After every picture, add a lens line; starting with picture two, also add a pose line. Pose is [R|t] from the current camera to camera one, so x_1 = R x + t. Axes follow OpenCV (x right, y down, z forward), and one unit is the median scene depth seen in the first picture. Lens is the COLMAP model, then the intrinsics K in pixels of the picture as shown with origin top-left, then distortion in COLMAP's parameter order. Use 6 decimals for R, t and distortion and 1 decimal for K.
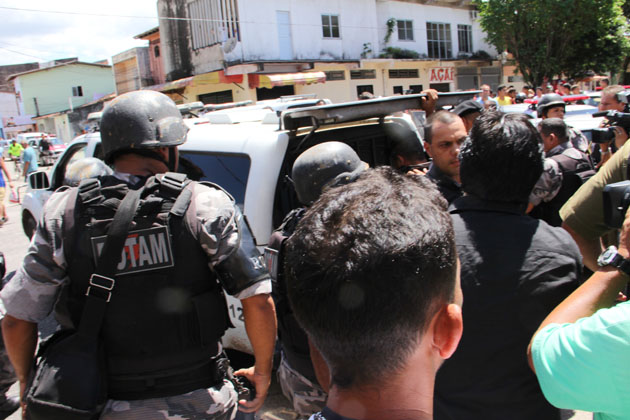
lens RADIAL K [[527.3, 0, 318.7], [0, 527.3, 210.9], [0, 0, 1]] dist [-0.183743, 0.157050]
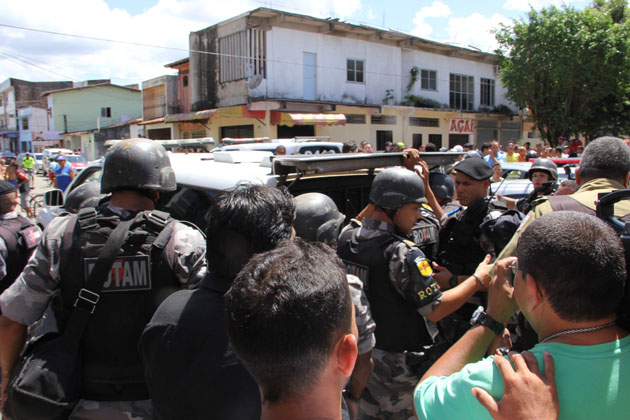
lens RADIAL K [[527.3, 0, 318.7], [0, 527.3, 210.9], [0, 0, 1]] dist [-0.183743, 0.157050]
pose [[0.995886, 0.084350, -0.033103, 0.007899], [-0.086529, 0.993707, -0.071120, -0.001363], [0.026896, 0.073692, 0.996918, -0.010846]]
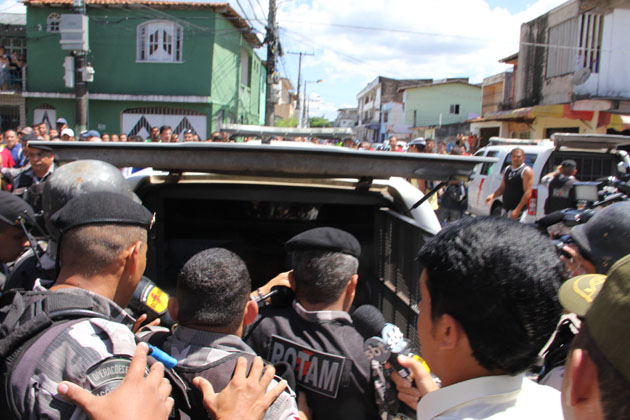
lens RADIAL K [[527.3, 0, 318.7], [0, 527.3, 210.9], [0, 0, 1]] dist [-0.183743, 0.157050]
pose [[0.740426, 0.207819, -0.639203, 0.071462], [-0.236327, 0.970771, 0.041868, -0.021894], [0.629221, 0.120060, 0.767897, 0.064807]]
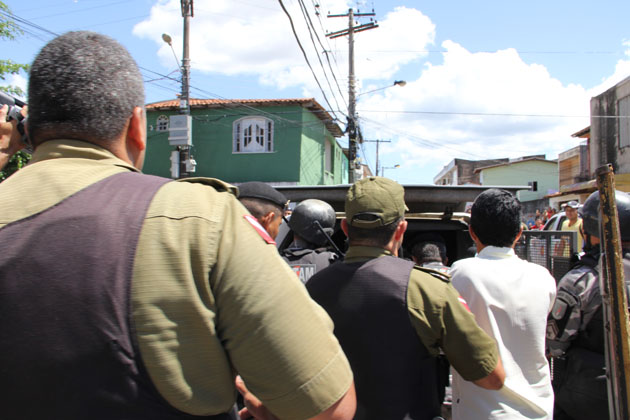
lens RADIAL K [[527.3, 0, 318.7], [0, 527.3, 210.9], [0, 0, 1]] dist [-0.183743, 0.157050]
pose [[0.638192, 0.071743, -0.766527, 0.098947], [-0.211740, 0.973608, -0.085165, -0.007275], [0.740187, 0.216656, 0.636540, 0.030118]]
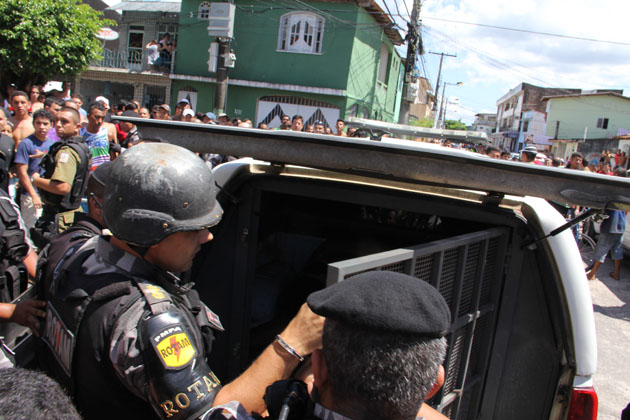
lens RADIAL K [[527.3, 0, 318.7], [0, 527.3, 210.9], [0, 0, 1]] dist [-0.183743, 0.157050]
pose [[0.541589, 0.282582, -0.791725, 0.064674], [-0.324636, 0.939053, 0.113096, -0.023030], [0.775430, 0.195771, 0.600318, 0.074230]]
